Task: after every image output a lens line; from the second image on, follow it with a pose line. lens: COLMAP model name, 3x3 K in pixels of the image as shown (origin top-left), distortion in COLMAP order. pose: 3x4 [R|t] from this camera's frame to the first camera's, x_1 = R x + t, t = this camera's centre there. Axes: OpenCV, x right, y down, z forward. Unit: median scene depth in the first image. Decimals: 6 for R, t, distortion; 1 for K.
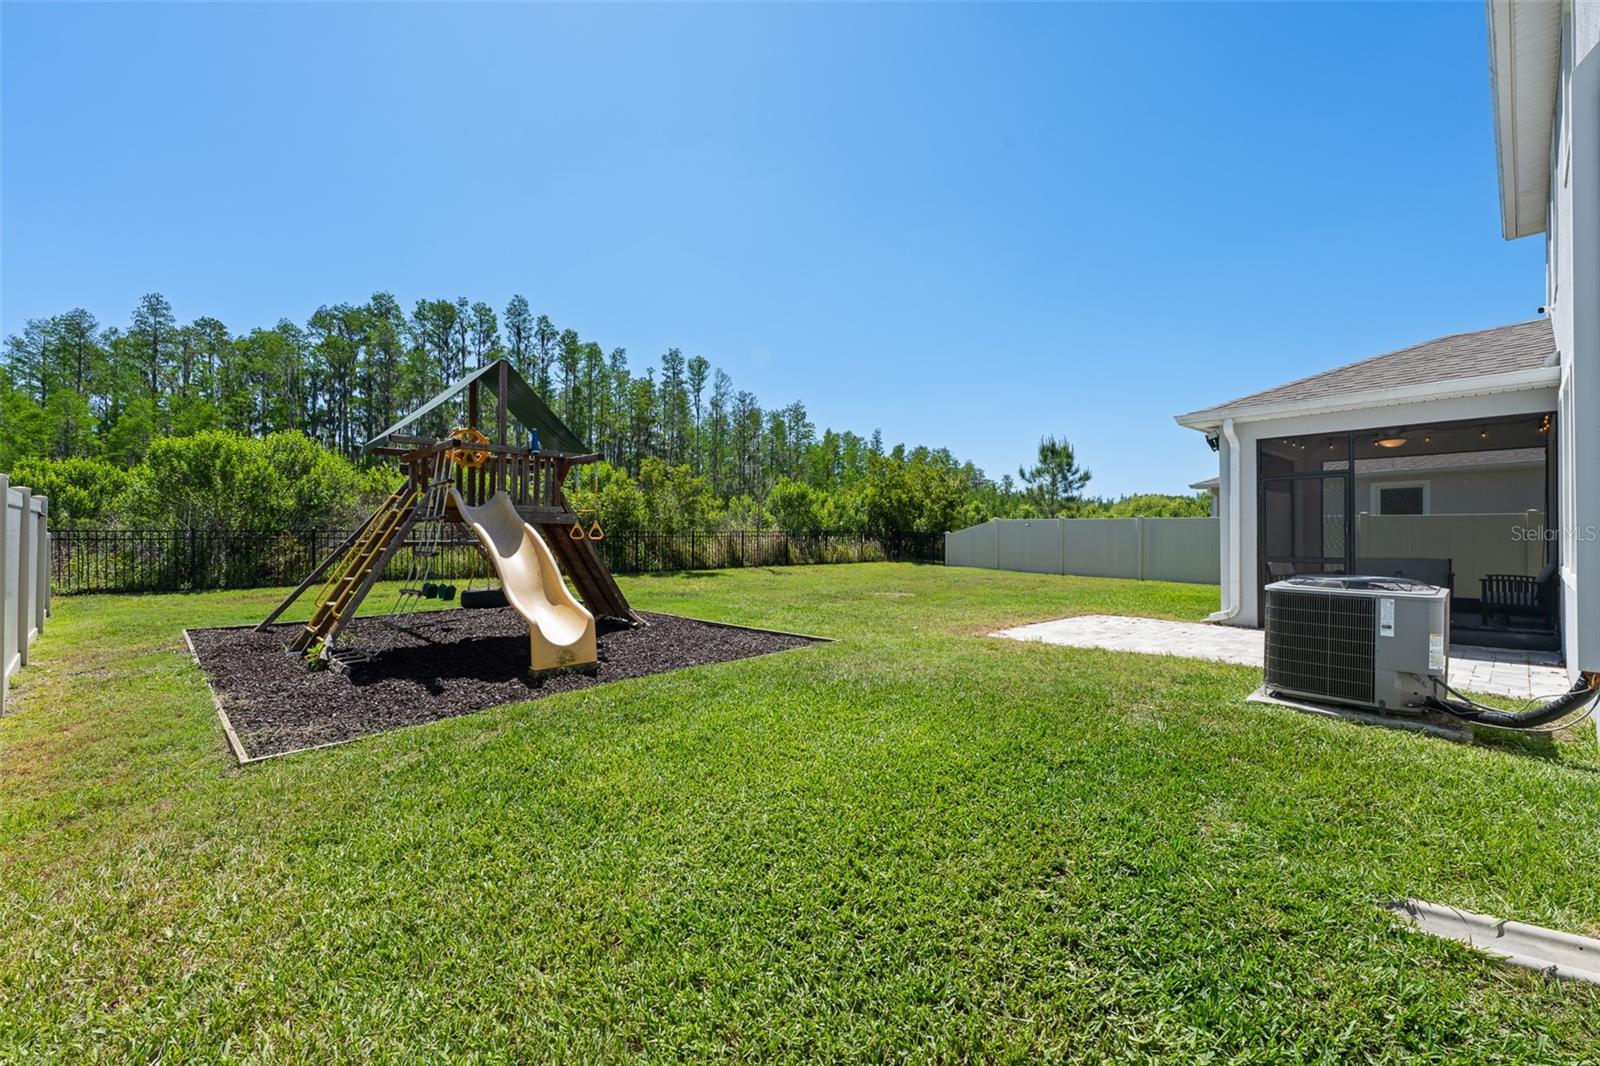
lens RADIAL K [[640.5, 0, 803.4], [0, 640.5, 530.7], [0, 0, 1]] dist [-0.000892, 0.000450]
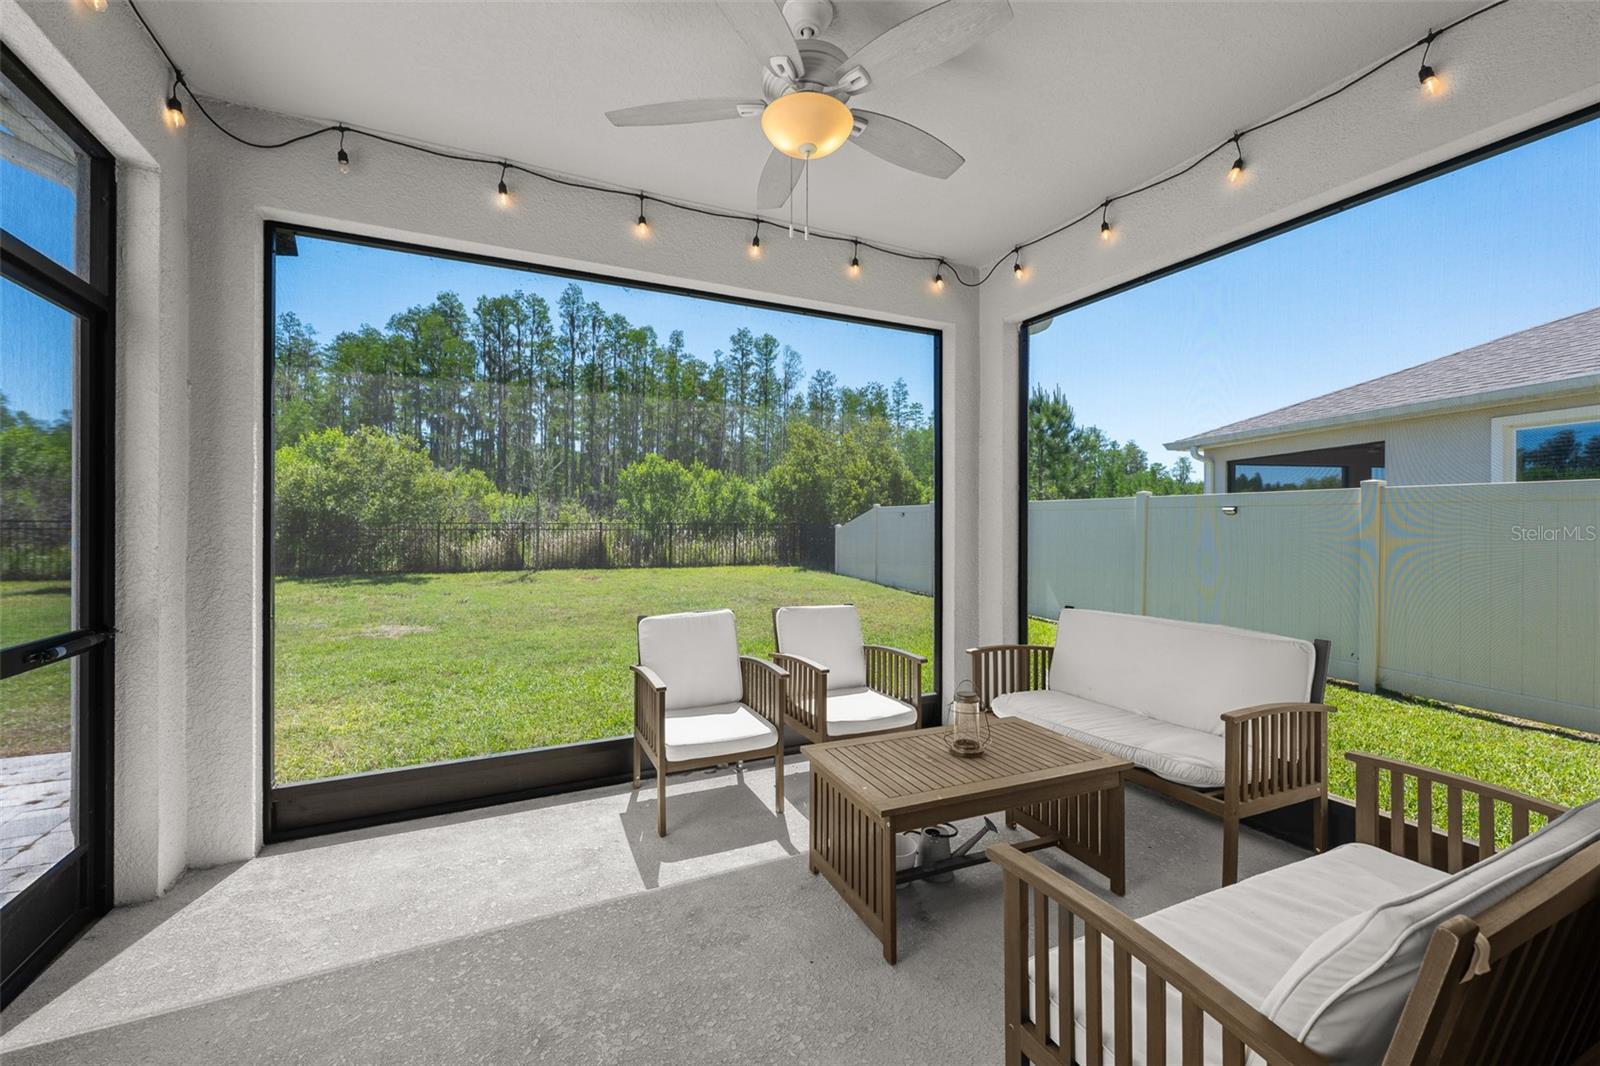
lens RADIAL K [[640.5, 0, 799.2], [0, 640.5, 529.5], [0, 0, 1]] dist [-0.000892, 0.000450]
pose [[0.962872, 0.007391, -0.269858, 0.167594], [-0.004098, 0.999910, 0.012765, -0.000754], [0.269928, -0.011185, 0.962815, 0.138211]]
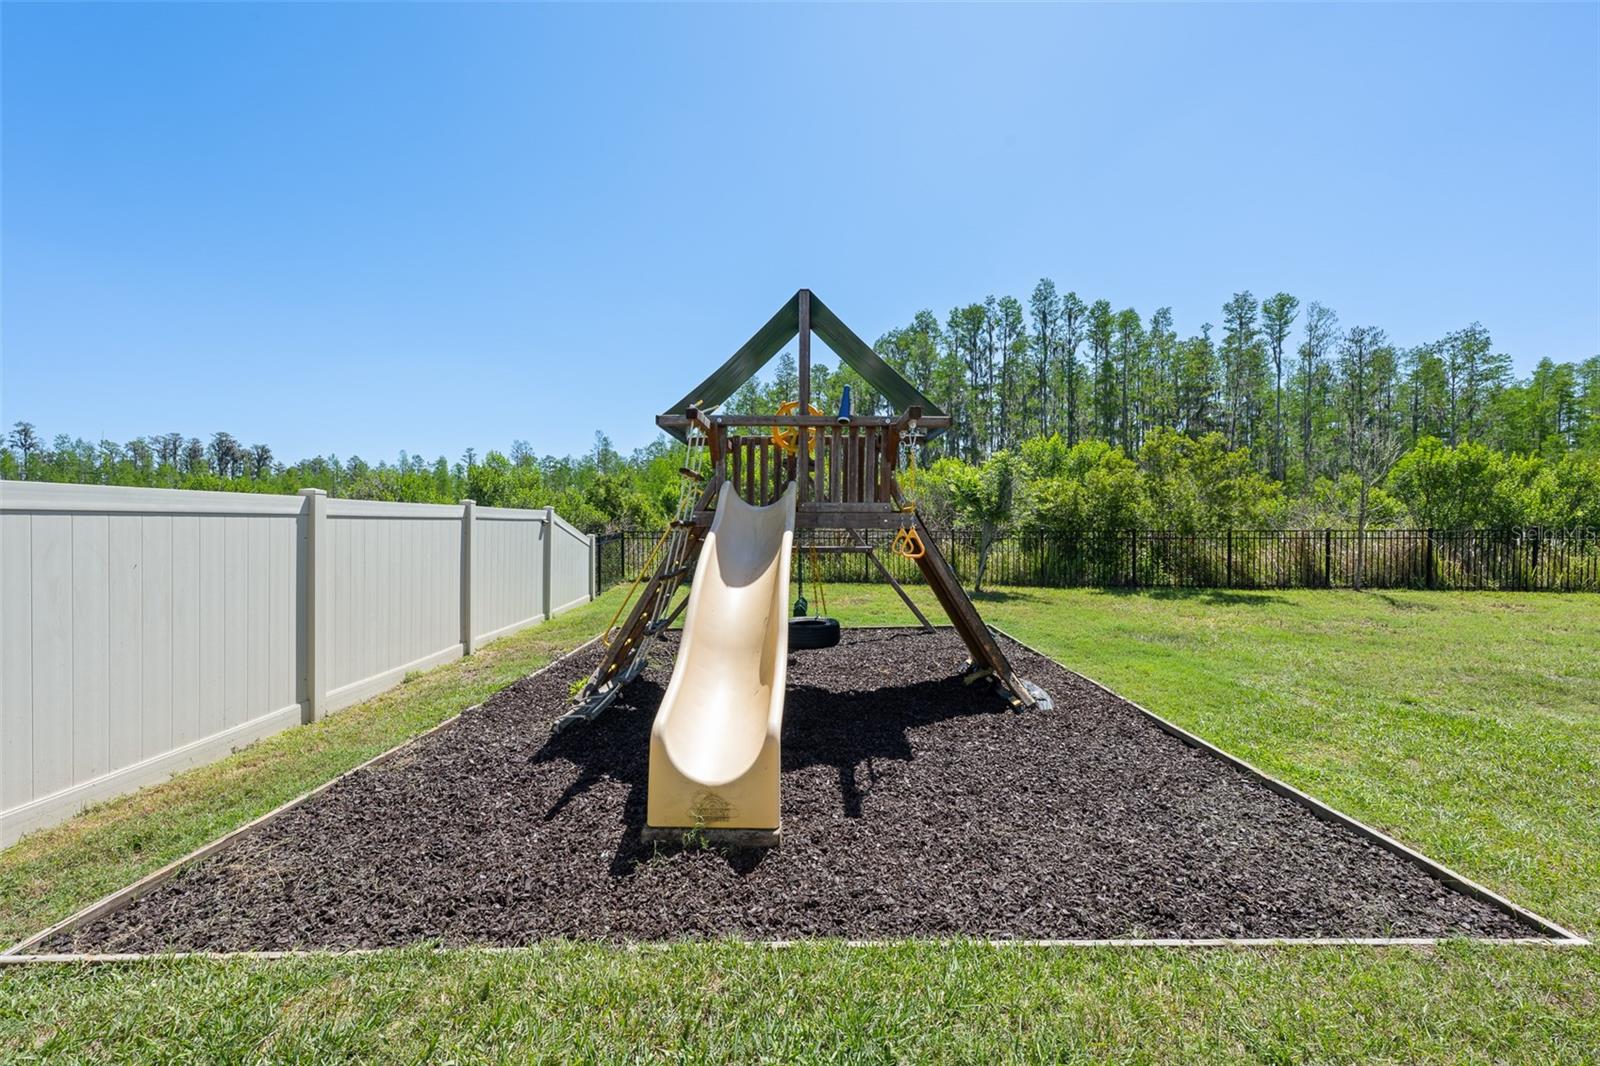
lens RADIAL K [[640.5, 0, 793.4], [0, 640.5, 529.7], [0, 0, 1]] dist [-0.000892, 0.000450]
pose [[0.677777, 0.002276, -0.735264, 0.003963], [0.004534, 0.999963, 0.007274, -0.002476], [0.735254, -0.008264, 0.677742, 0.077794]]
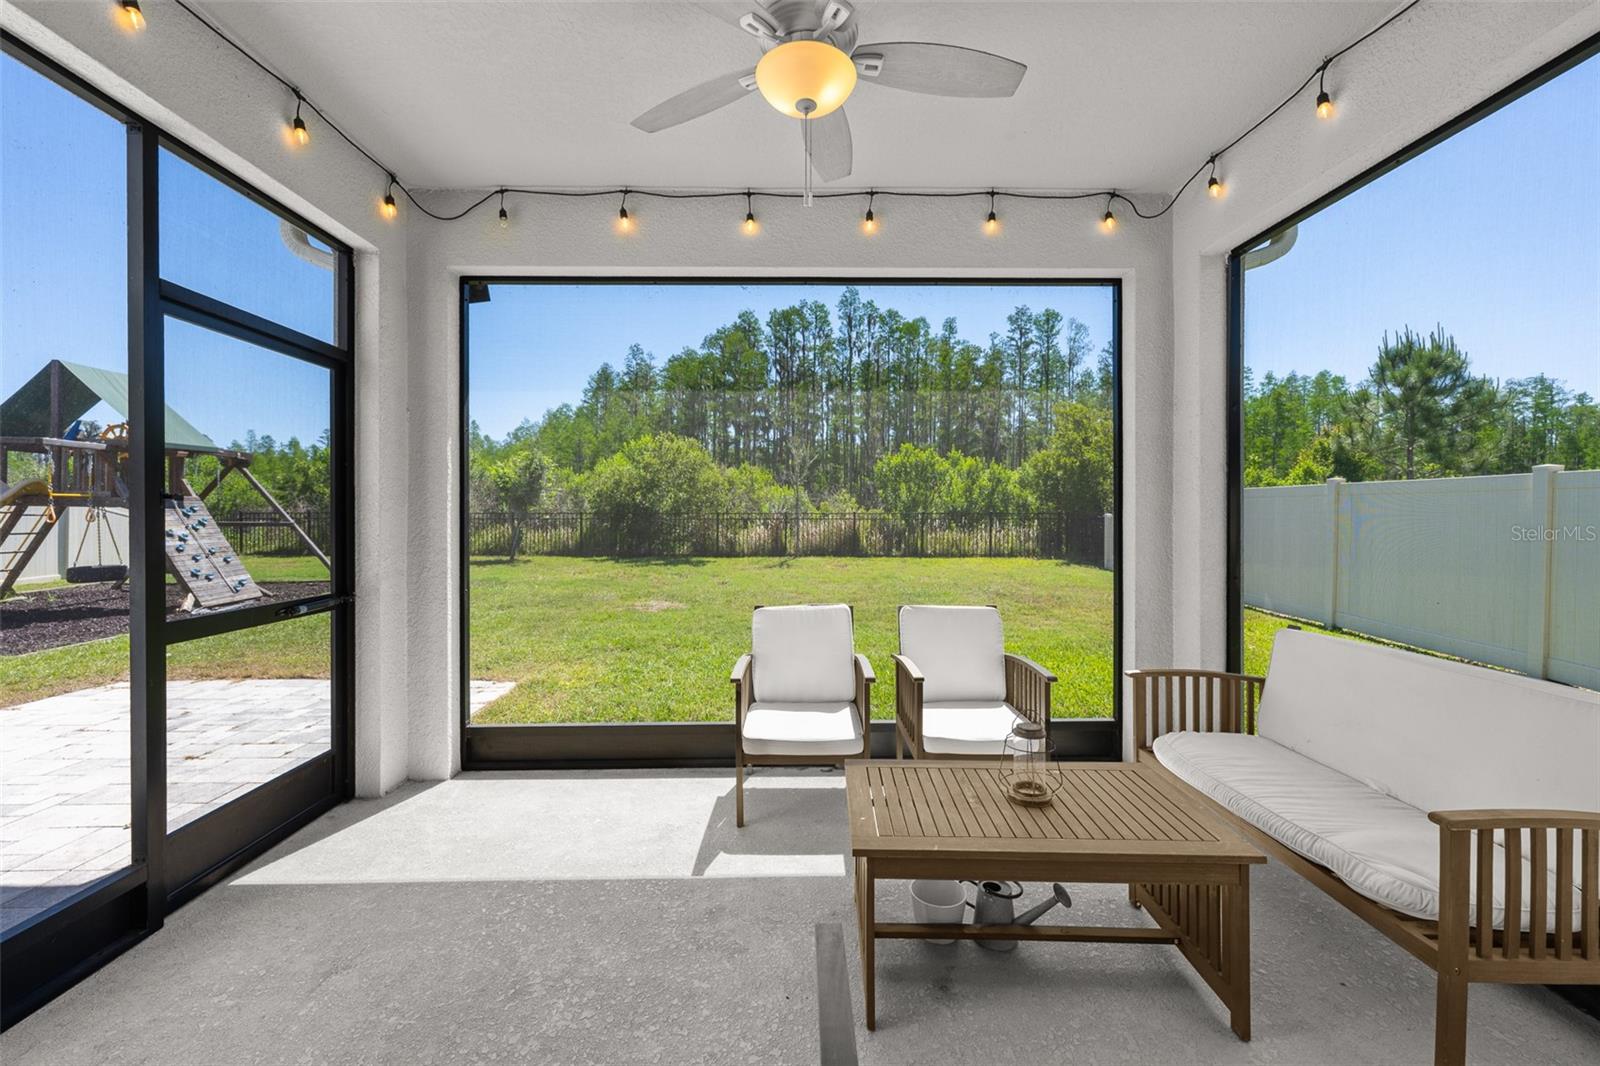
lens RADIAL K [[640.5, 0, 801.4], [0, 640.5, 520.4], [0, 0, 1]] dist [-0.000892, 0.000450]
pose [[0.762350, 0.009075, -0.647102, 0.179770], [0.001472, 0.999875, 0.015757, -0.000966], [0.647164, -0.012965, 0.762241, 0.148074]]
